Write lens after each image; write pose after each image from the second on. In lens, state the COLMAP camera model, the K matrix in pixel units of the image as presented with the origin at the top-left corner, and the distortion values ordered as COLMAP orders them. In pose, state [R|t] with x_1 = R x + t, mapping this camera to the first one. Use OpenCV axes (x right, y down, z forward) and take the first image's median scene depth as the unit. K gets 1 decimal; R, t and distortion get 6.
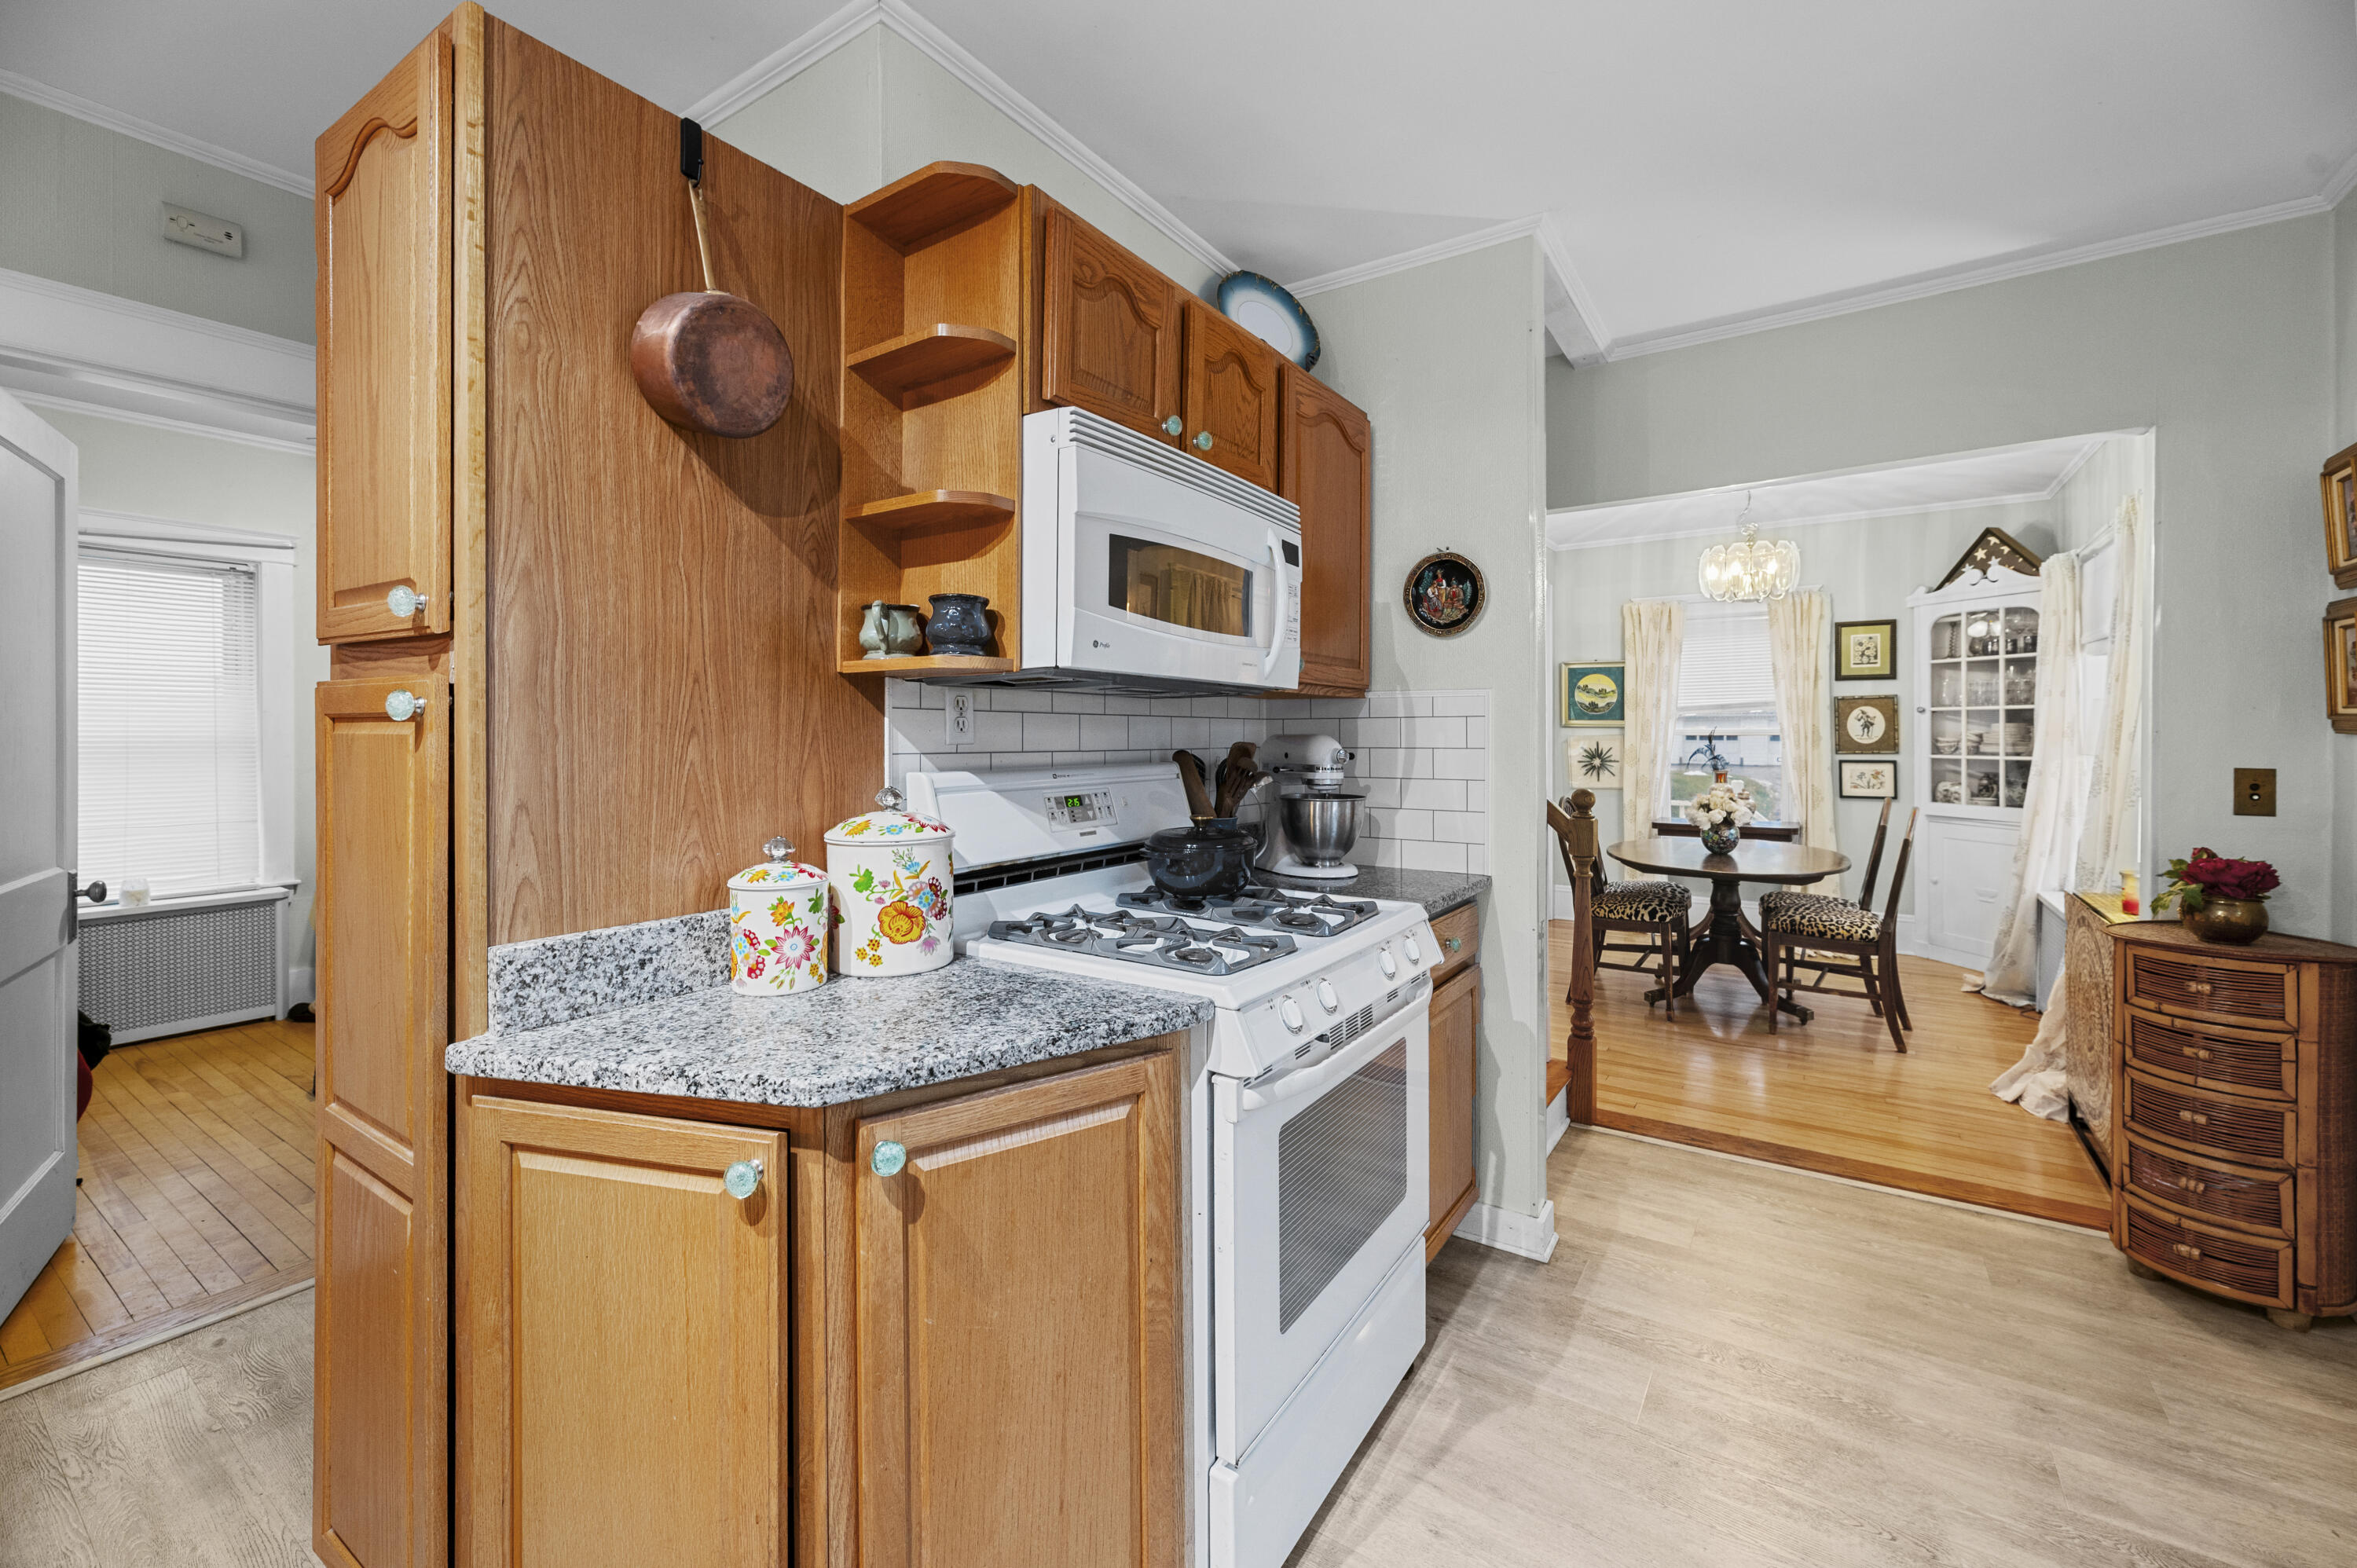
lens RADIAL K [[962.7, 0, 1197.0], [0, 962.7, 731.2], [0, 0, 1]] dist [0.003302, -0.000260]
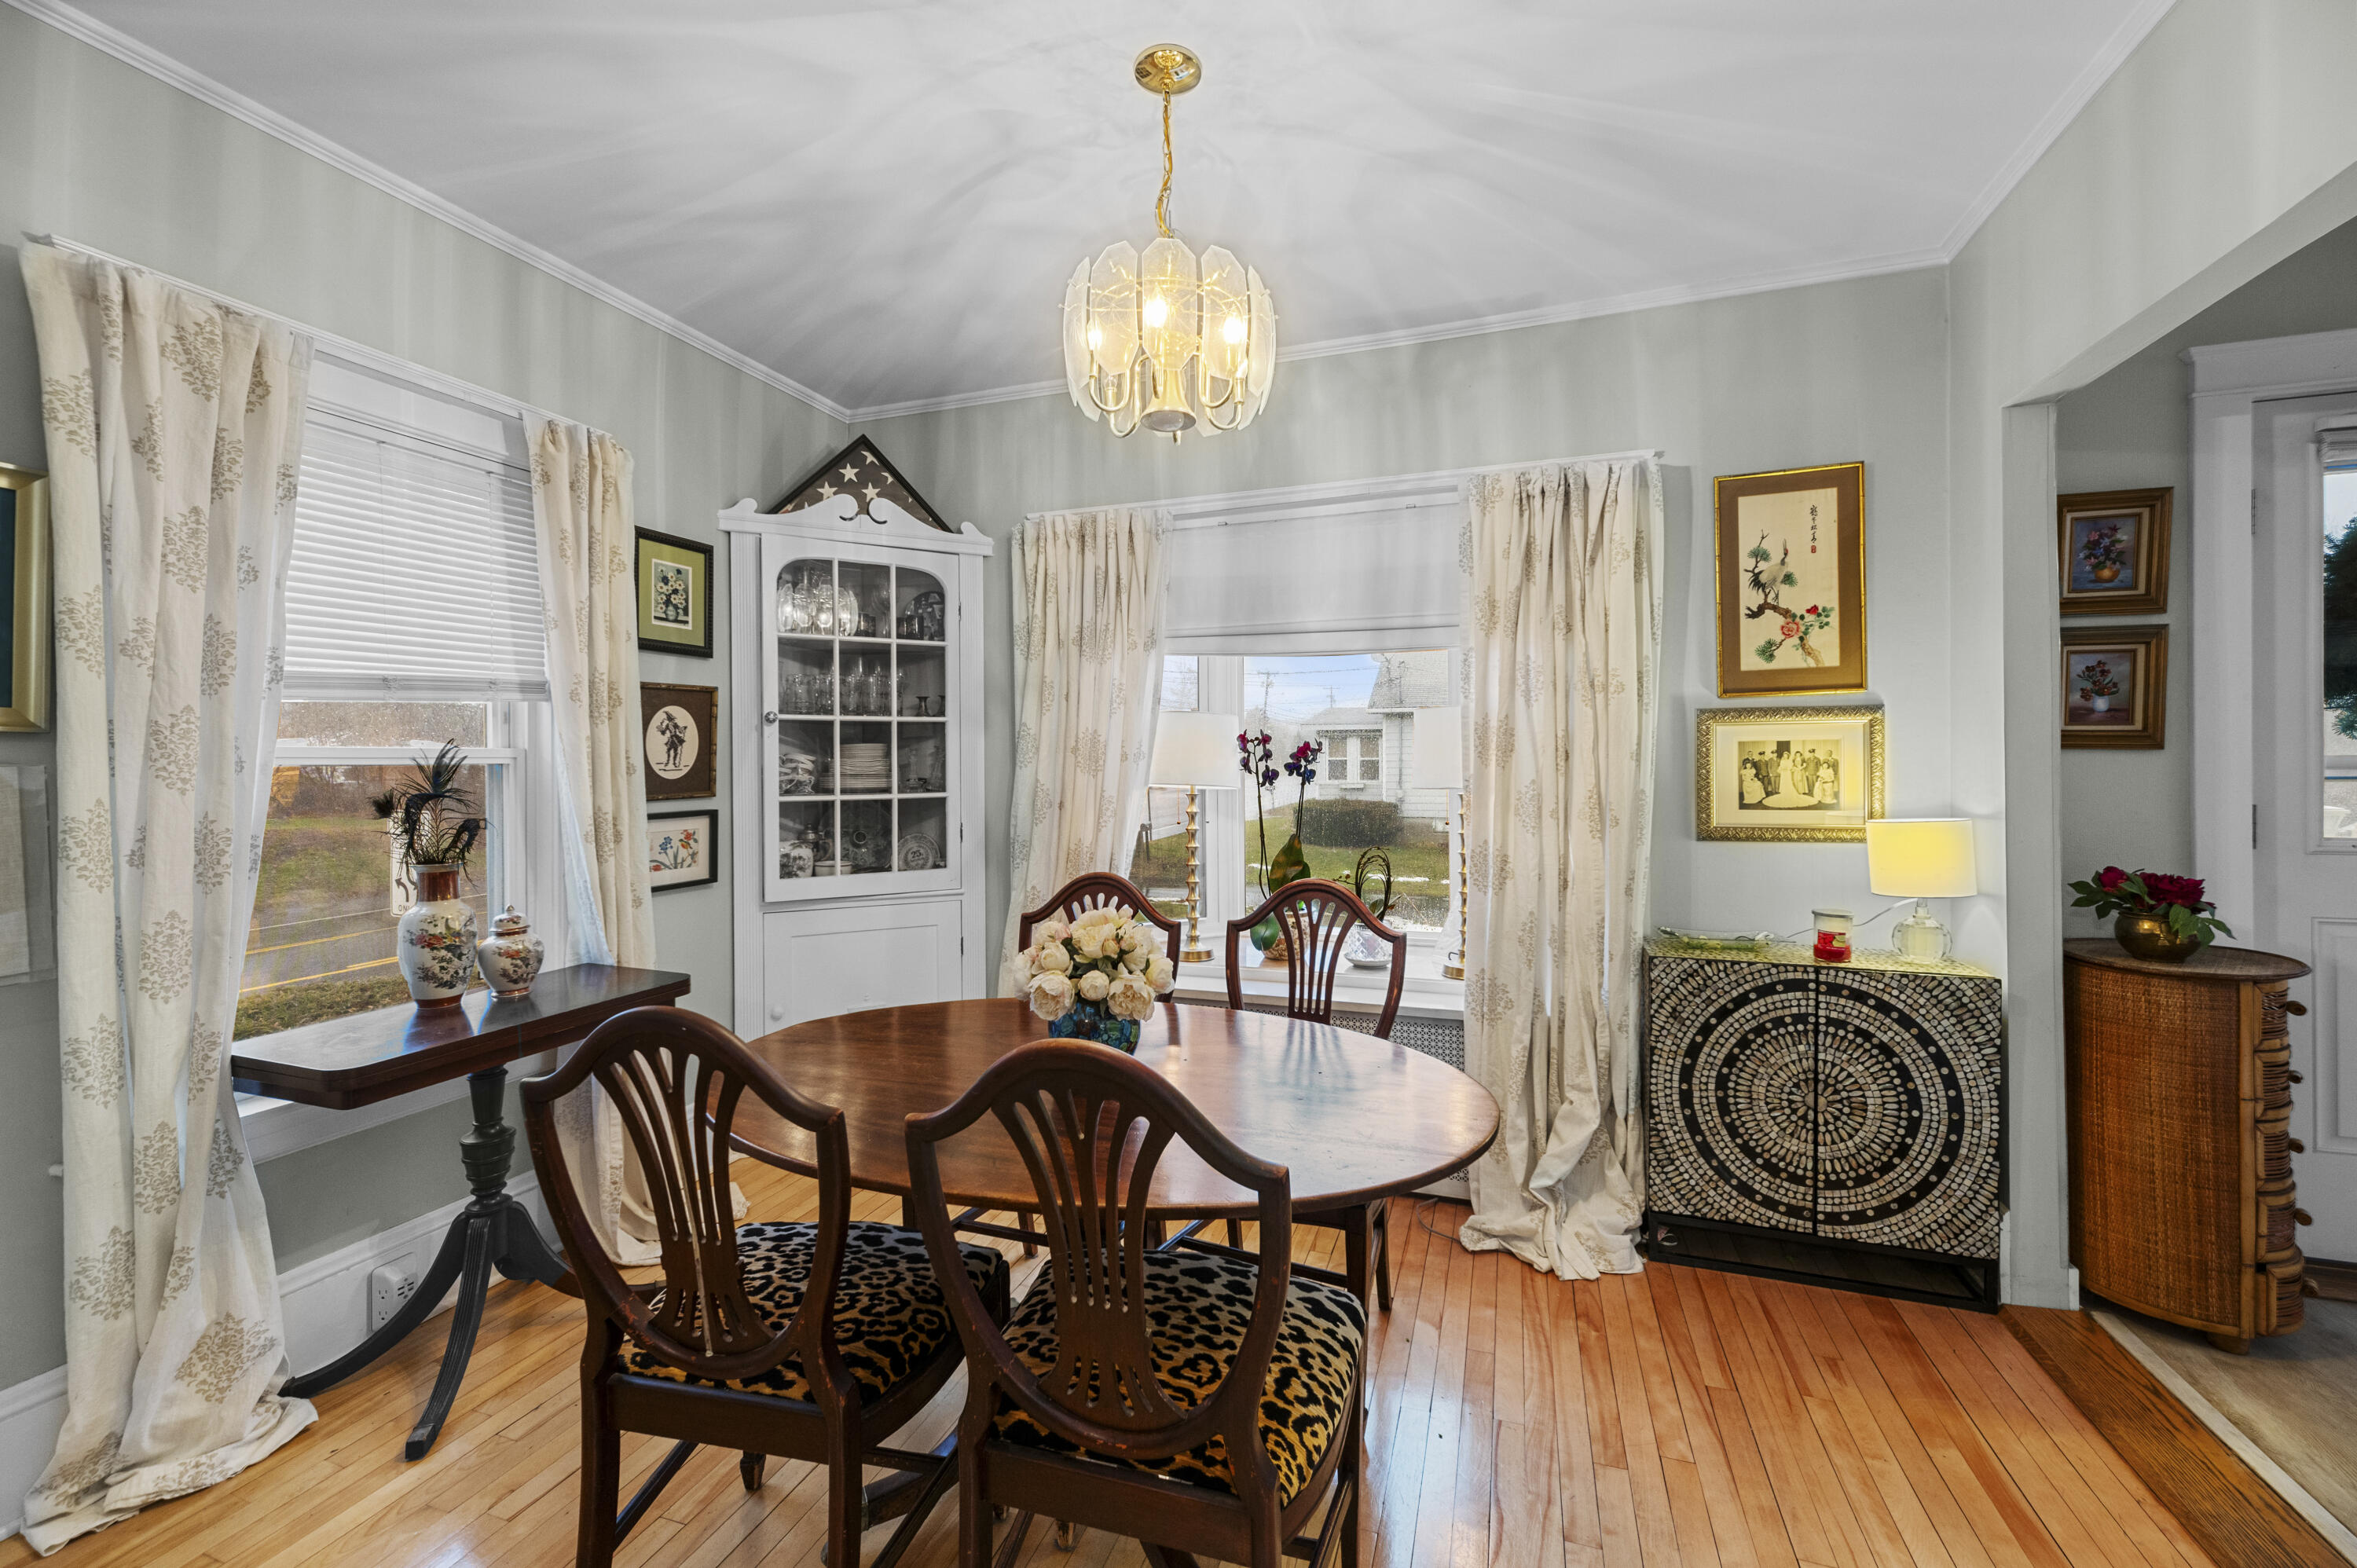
lens RADIAL K [[950.7, 0, 1185.4], [0, 950.7, 770.0], [0, 0, 1]] dist [0.000892, 0.000090]
pose [[-0.253302, -0.006158, 0.967368, 0.147522], [0.005667, 0.999953, 0.007849, 0.005580], [-0.967371, 0.007470, -0.253255, 0.889674]]
